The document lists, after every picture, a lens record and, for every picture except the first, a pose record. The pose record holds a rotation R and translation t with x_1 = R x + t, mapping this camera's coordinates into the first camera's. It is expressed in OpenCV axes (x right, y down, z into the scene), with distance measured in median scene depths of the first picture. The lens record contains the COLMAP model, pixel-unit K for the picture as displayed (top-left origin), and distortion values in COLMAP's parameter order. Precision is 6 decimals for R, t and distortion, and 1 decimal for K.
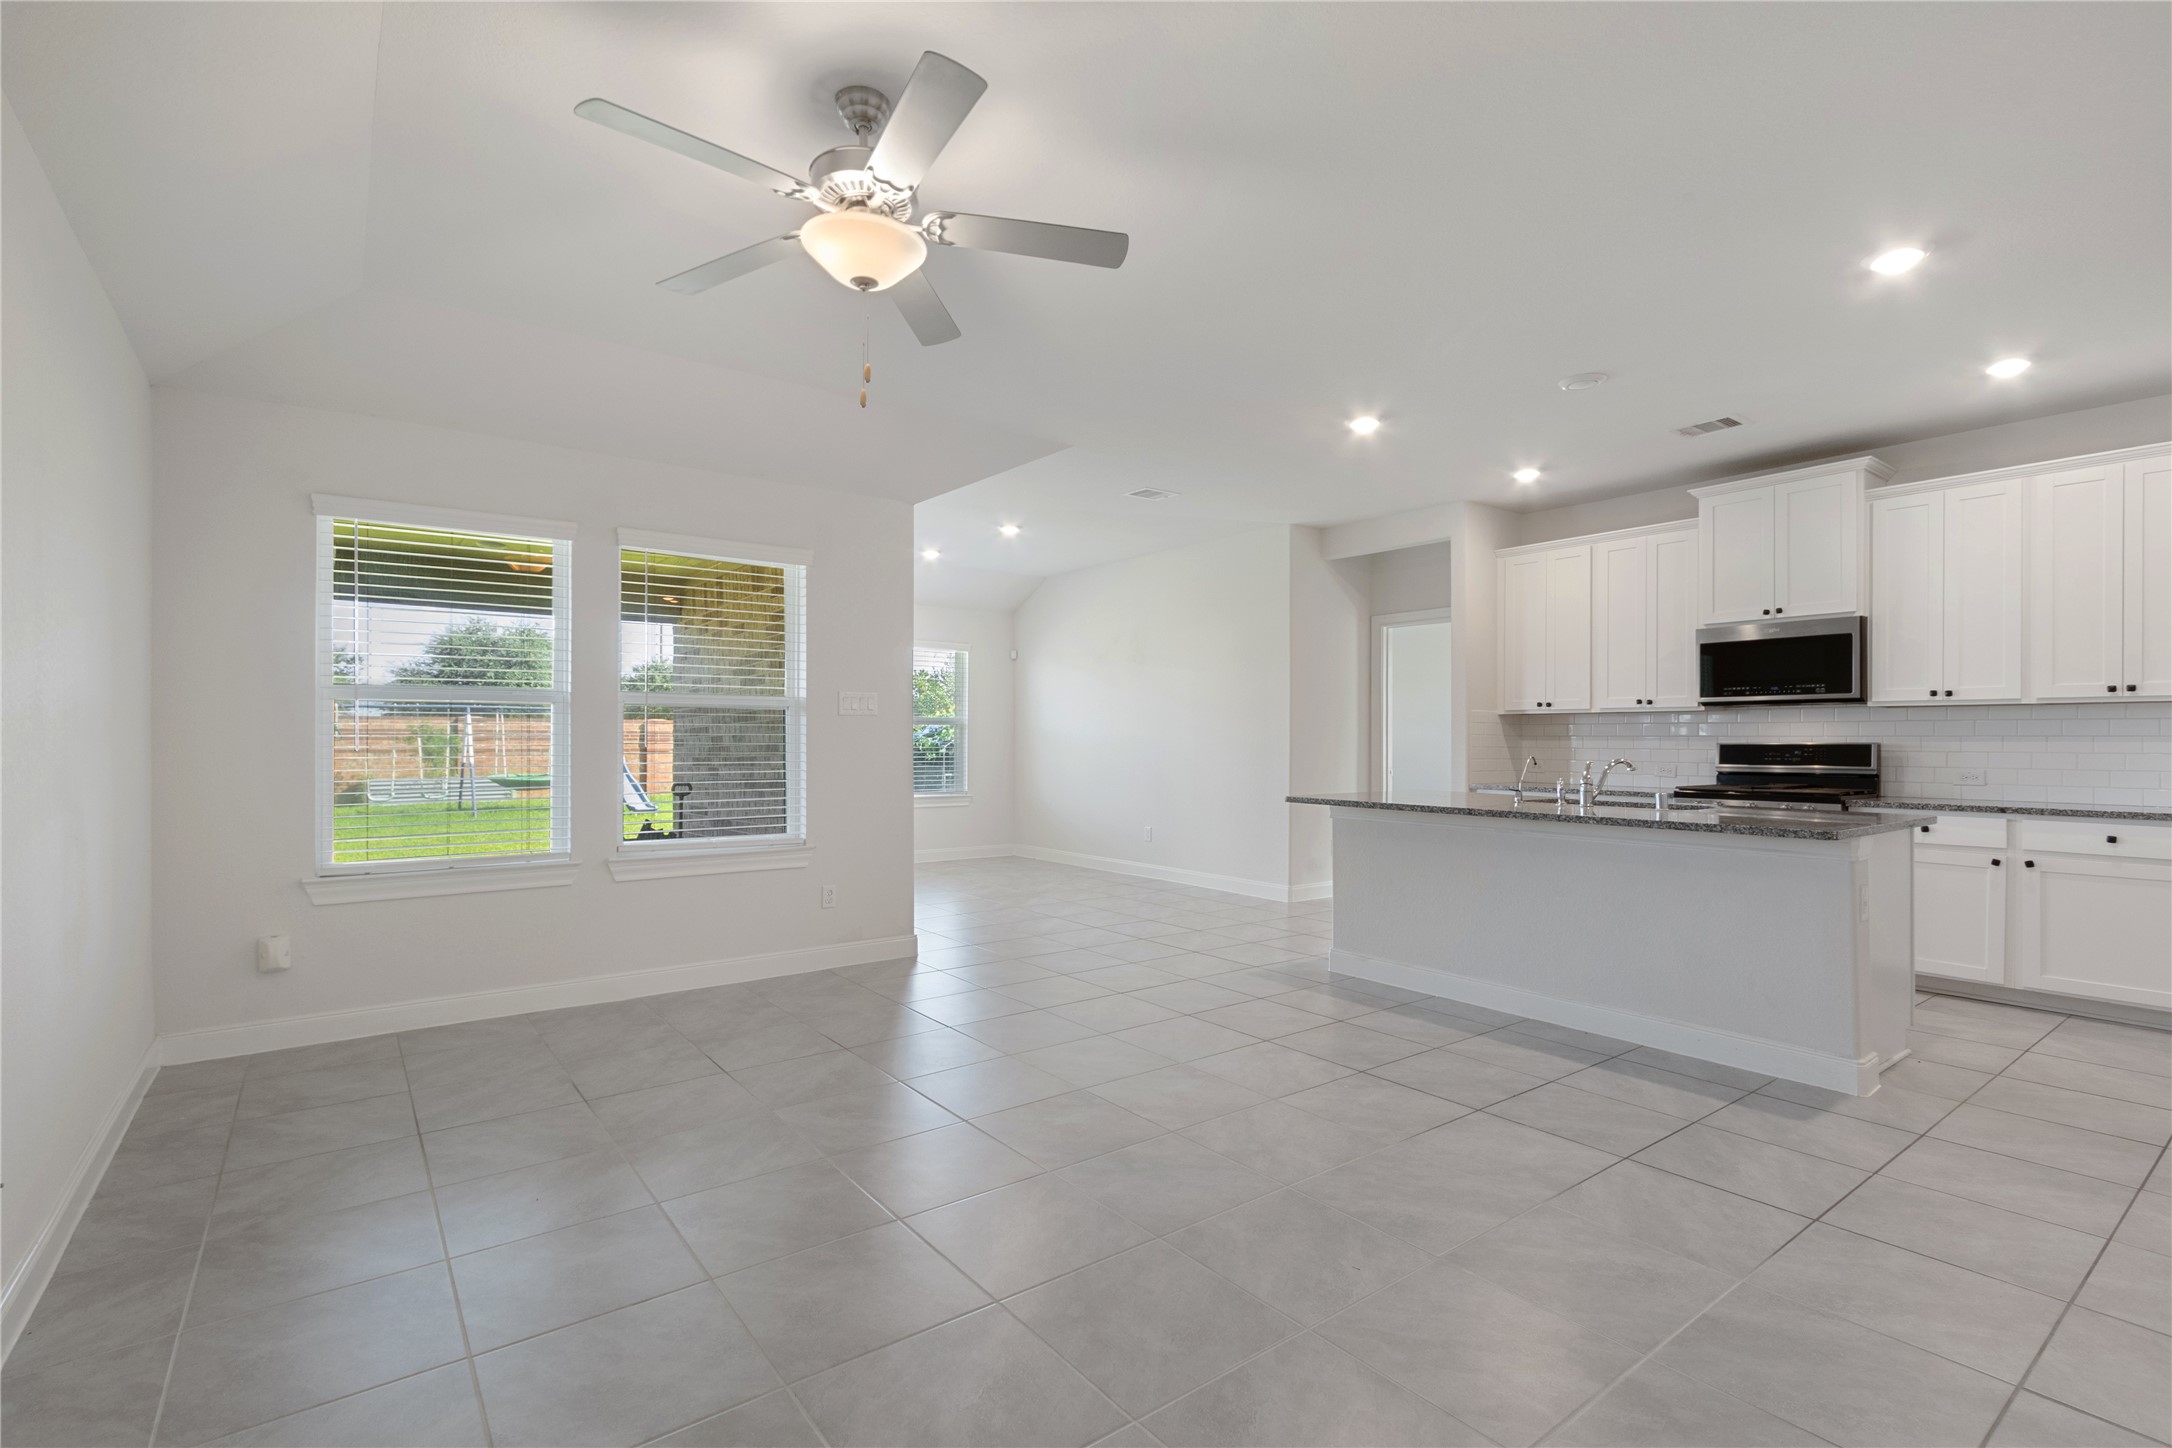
lens RADIAL K [[1002.7, 0, 1079.5], [0, 1002.7, 737.1], [0, 0, 1]] dist [0.001352, -0.001531]
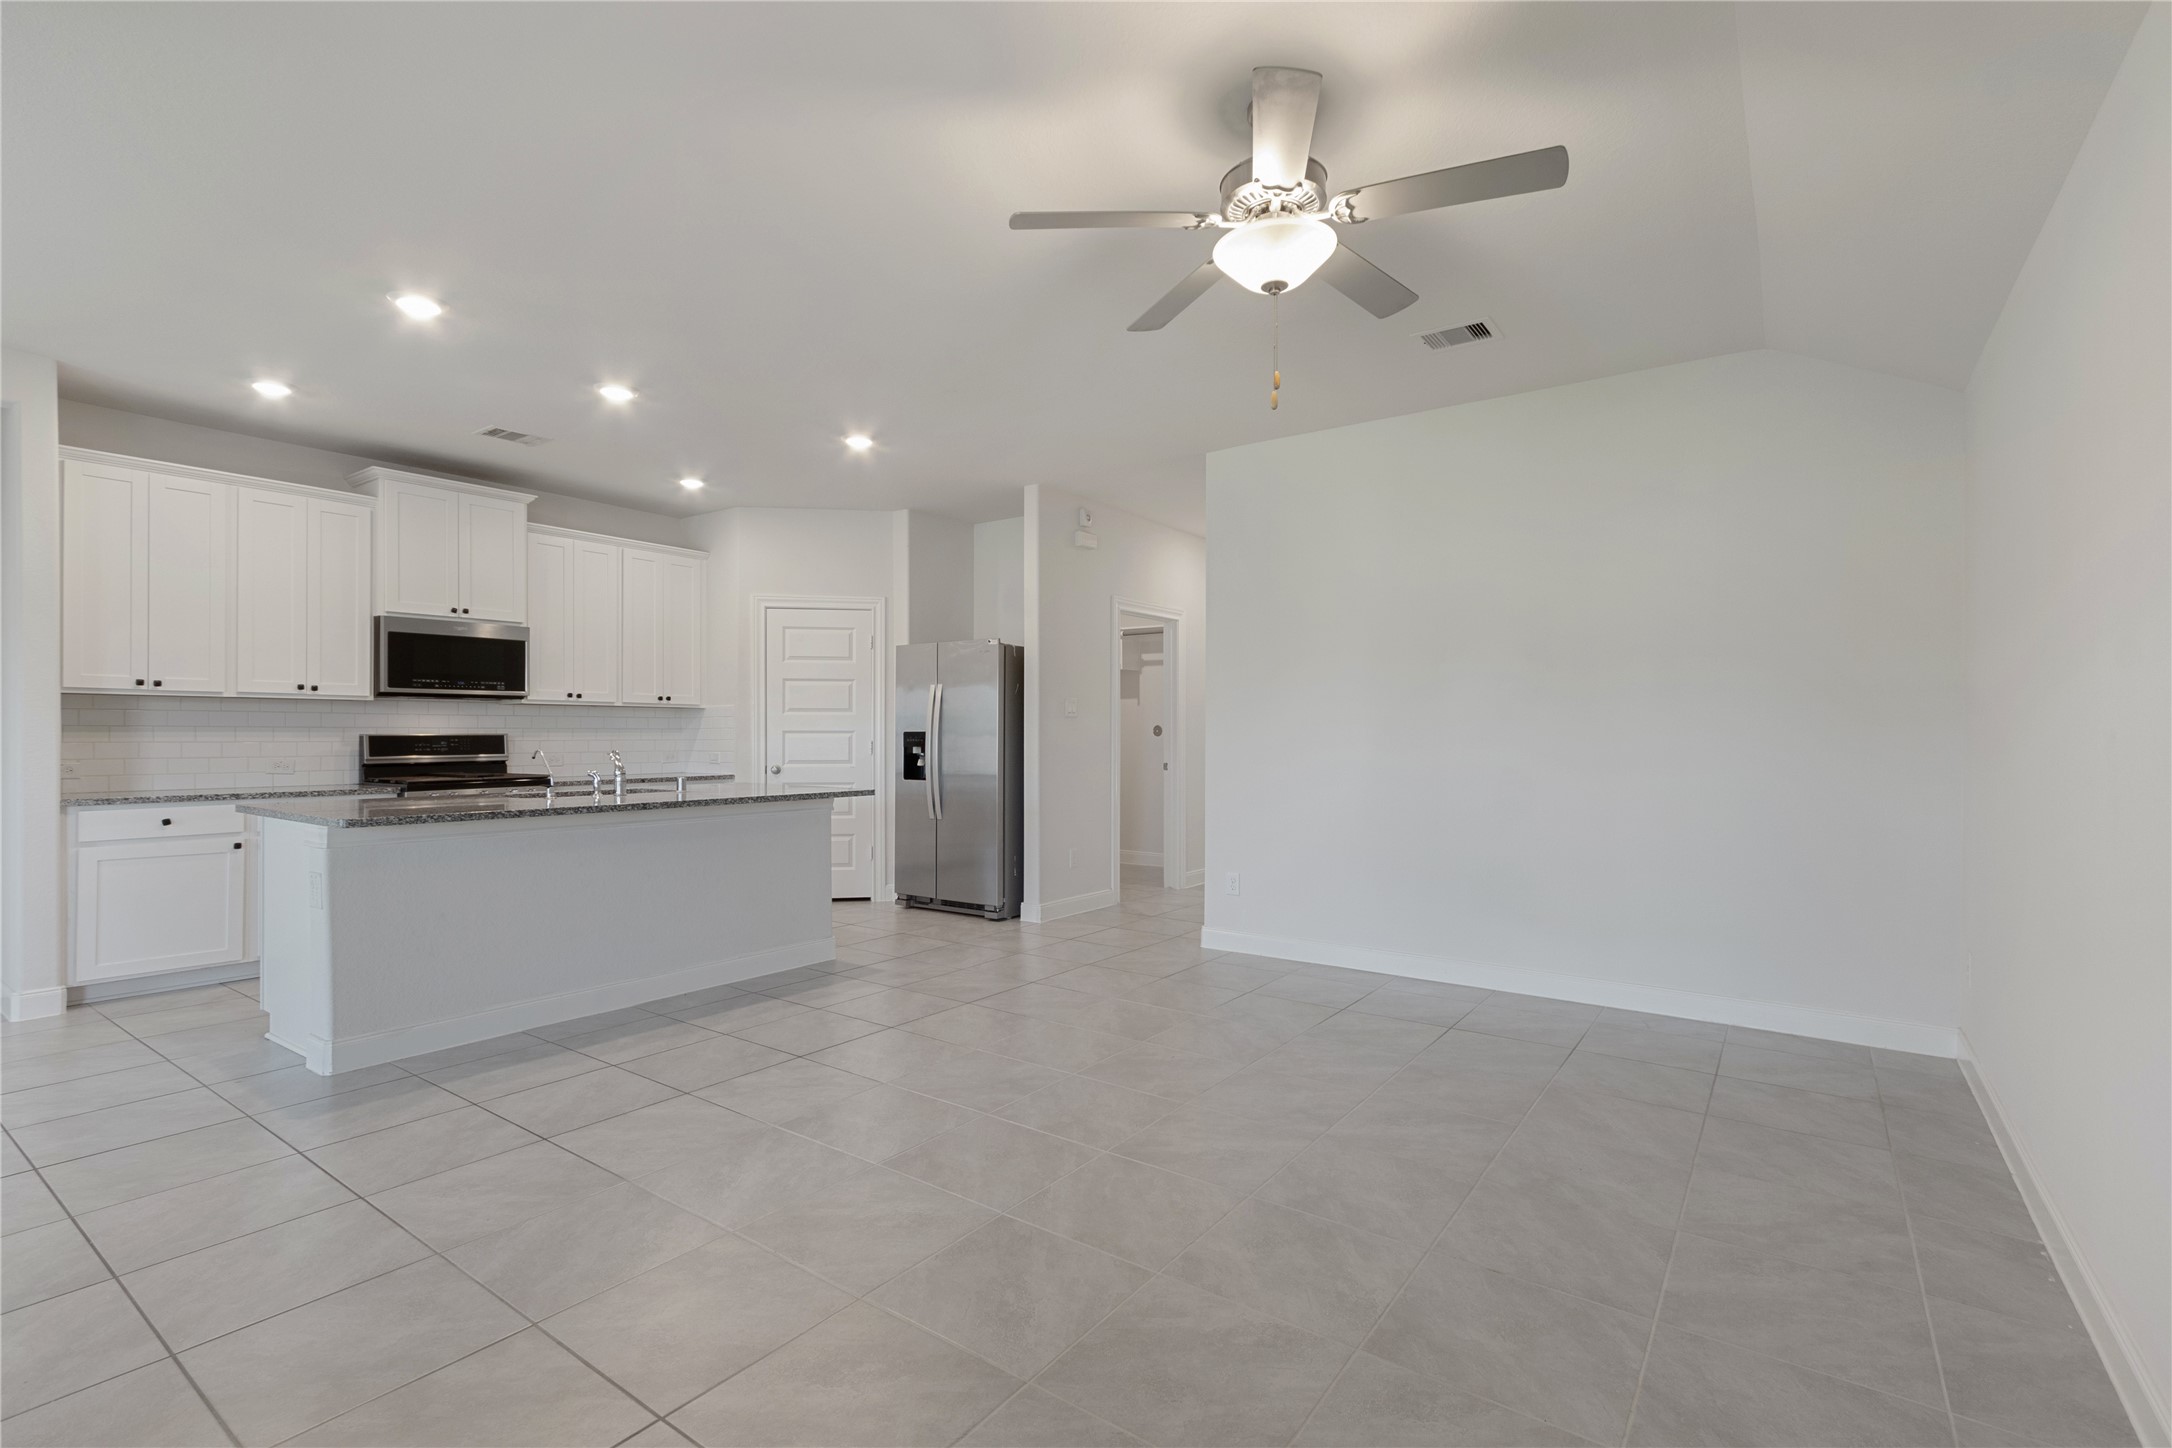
lens RADIAL K [[987.5, 0, 1086.0], [0, 987.5, 724.0], [0, 0, 1]] dist [0.001022, 0.000137]
pose [[-0.298264, 0.006145, 0.954464, -0.538851], [-0.004236, 0.999961, -0.007762, 0.000256], [-0.954474, -0.006358, -0.298226, 0.717225]]
